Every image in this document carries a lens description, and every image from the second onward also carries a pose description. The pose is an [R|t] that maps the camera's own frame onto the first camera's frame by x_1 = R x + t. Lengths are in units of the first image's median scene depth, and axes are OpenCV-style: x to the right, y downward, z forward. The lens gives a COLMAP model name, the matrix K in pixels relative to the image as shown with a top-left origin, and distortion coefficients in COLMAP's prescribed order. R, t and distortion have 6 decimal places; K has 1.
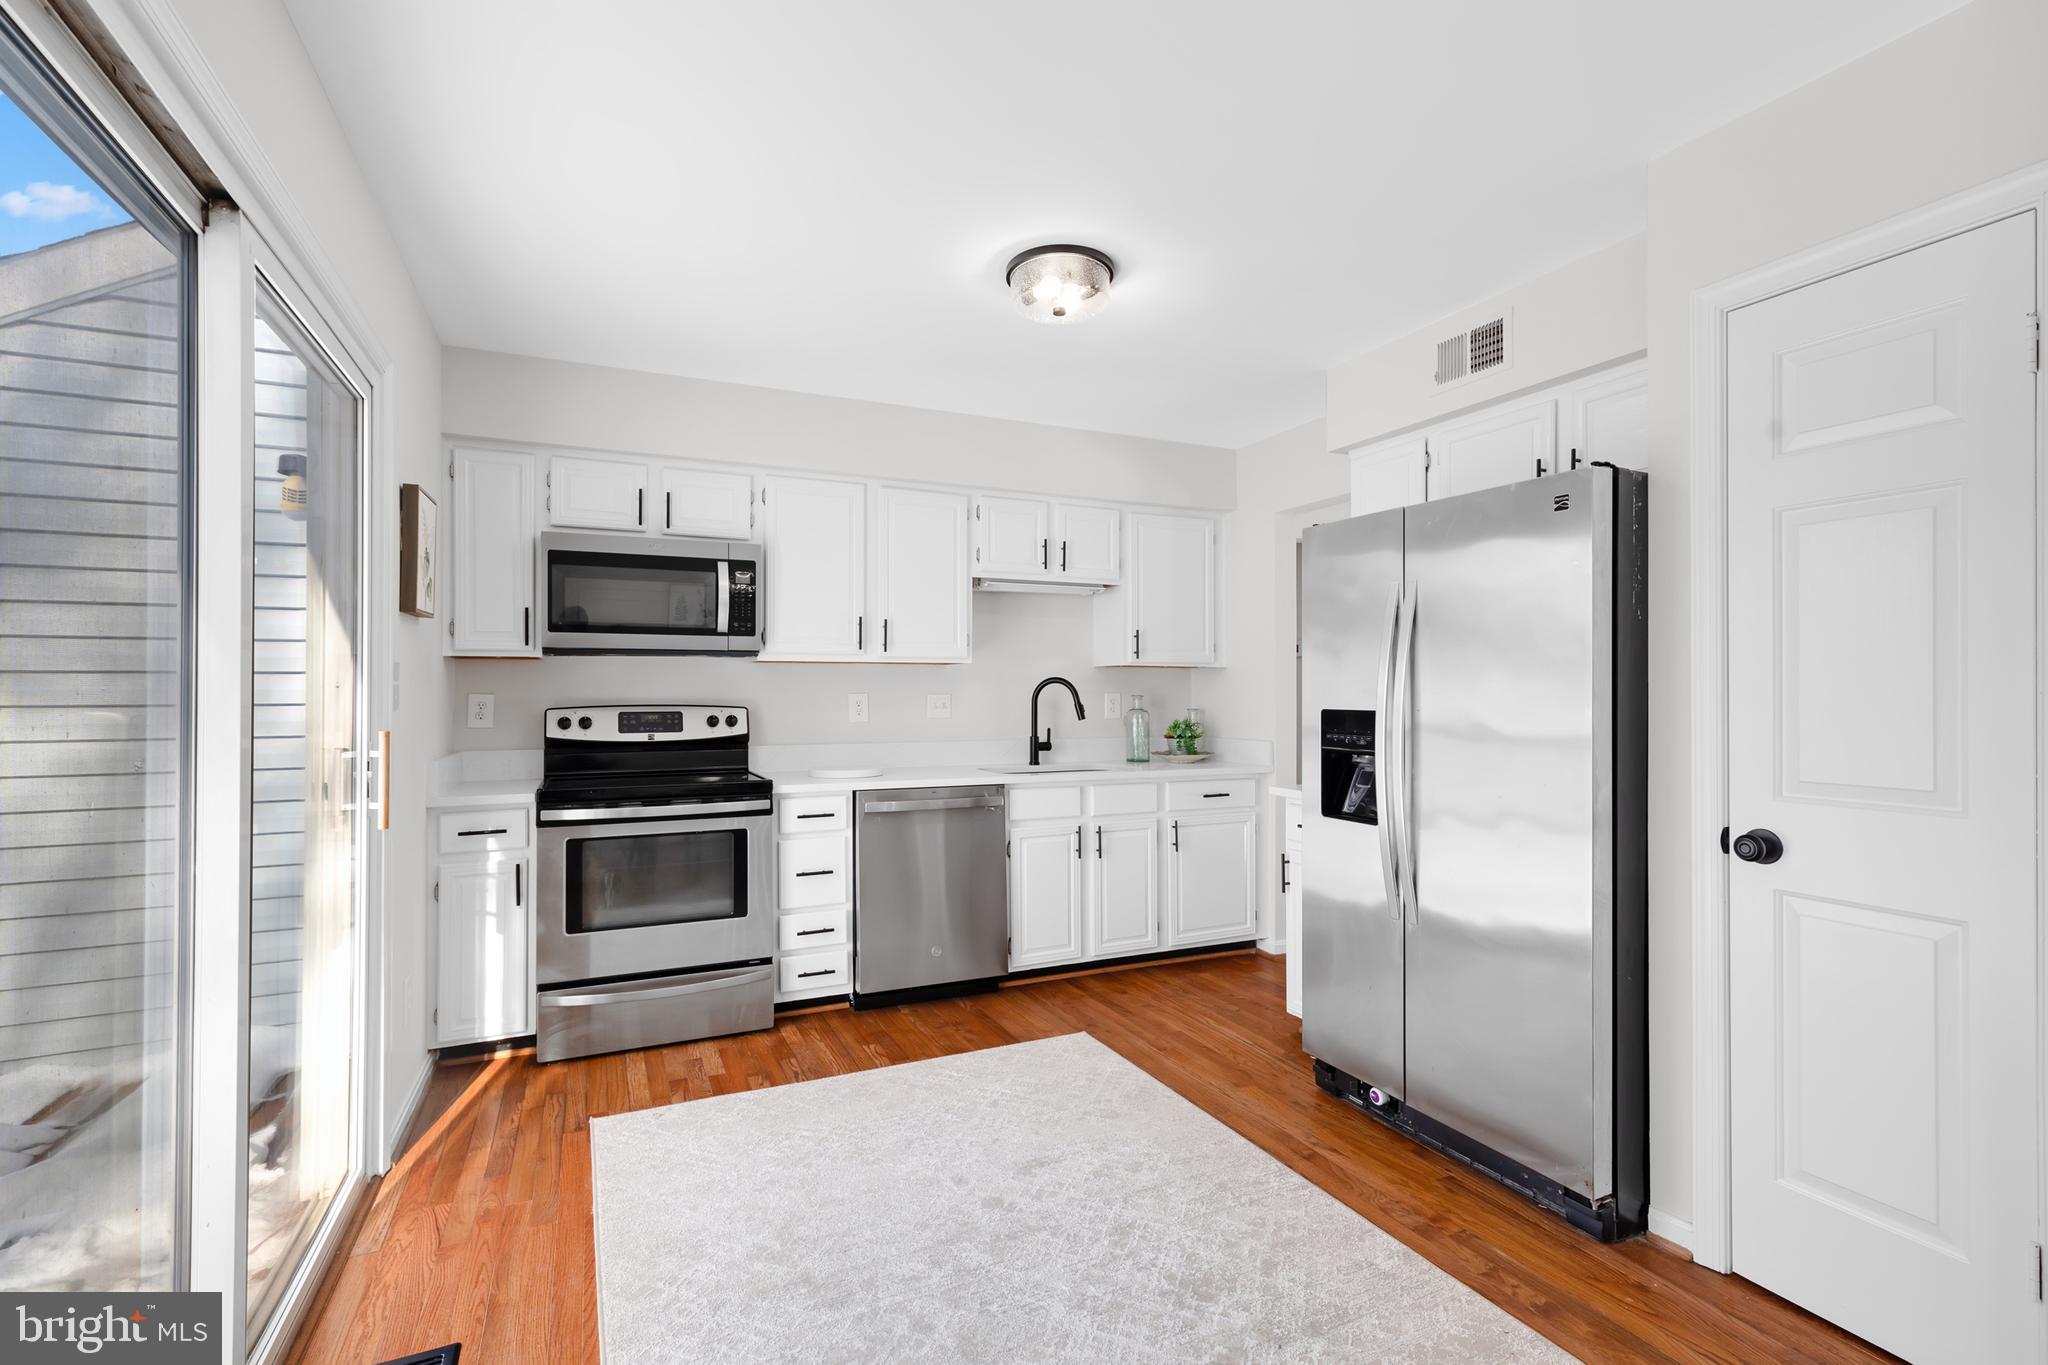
lens RADIAL K [[933.5, 0, 1017.7], [0, 933.5, 680.4], [0, 0, 1]] dist [-0.003967, 0.001594]
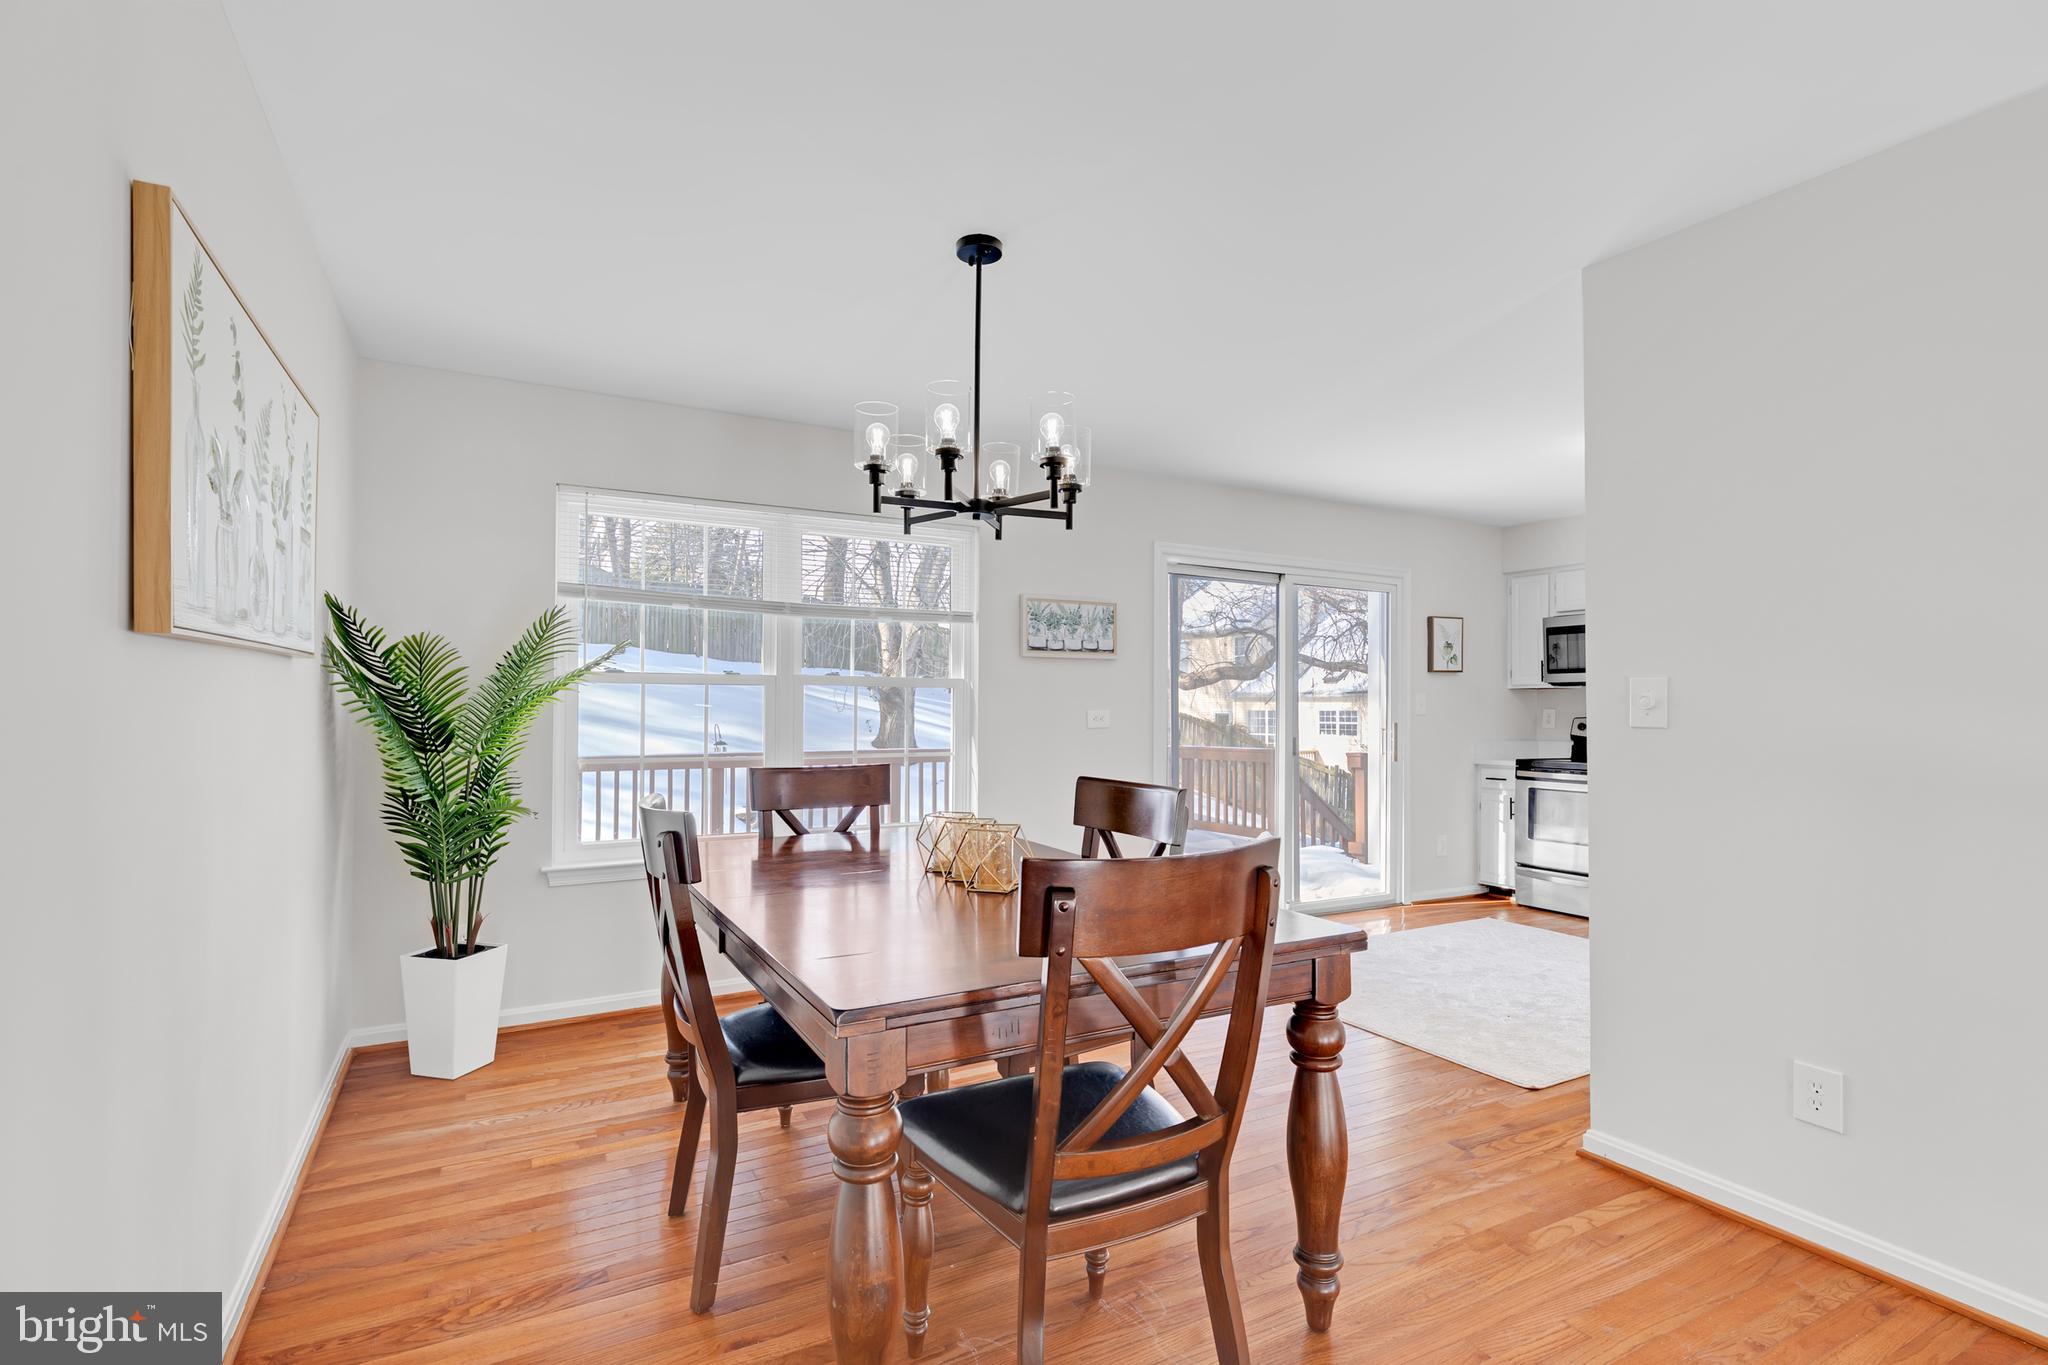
lens RADIAL K [[933.5, 0, 1013.6], [0, 933.5, 692.0], [0, 0, 1]] dist [-0.003967, 0.001594]
pose [[0.063144, -0.018450, -0.997834, 1.051416], [0.004773, 0.999823, -0.018185, 0.008989], [0.997993, -0.003614, 0.063221, -0.106876]]
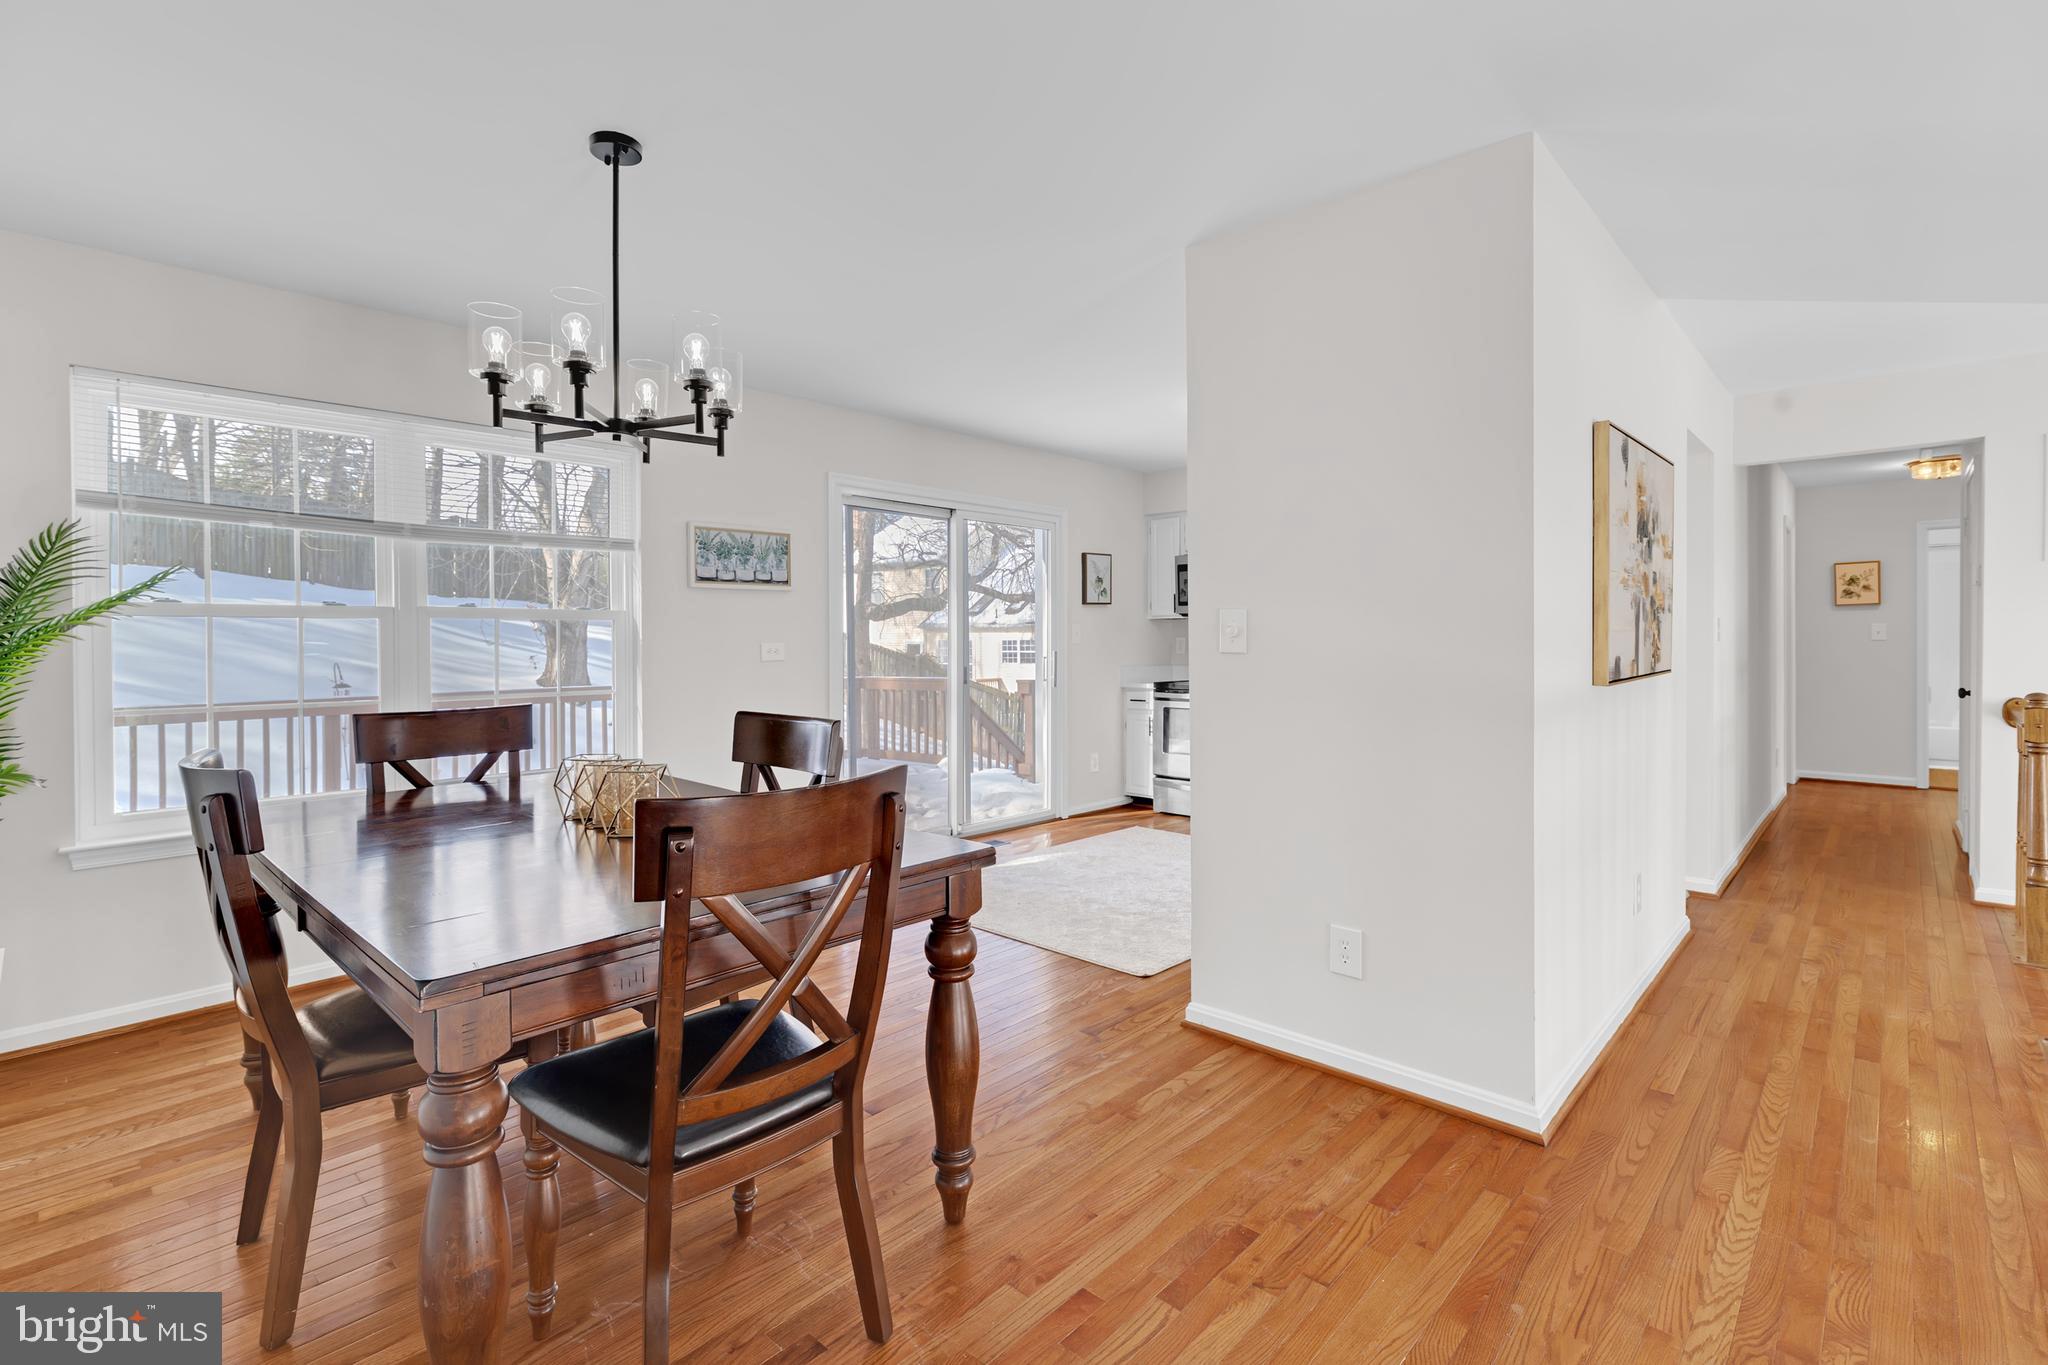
lens RADIAL K [[933.5, 0, 1003.1], [0, 933.5, 644.1], [0, 0, 1]] dist [-0.003967, 0.001594]
pose [[0.370819, 0.001092, -0.928705, 1.062101], [0.015103, 0.999860, 0.007206, 0.008612], [0.928582, -0.016698, 0.370750, -0.079075]]
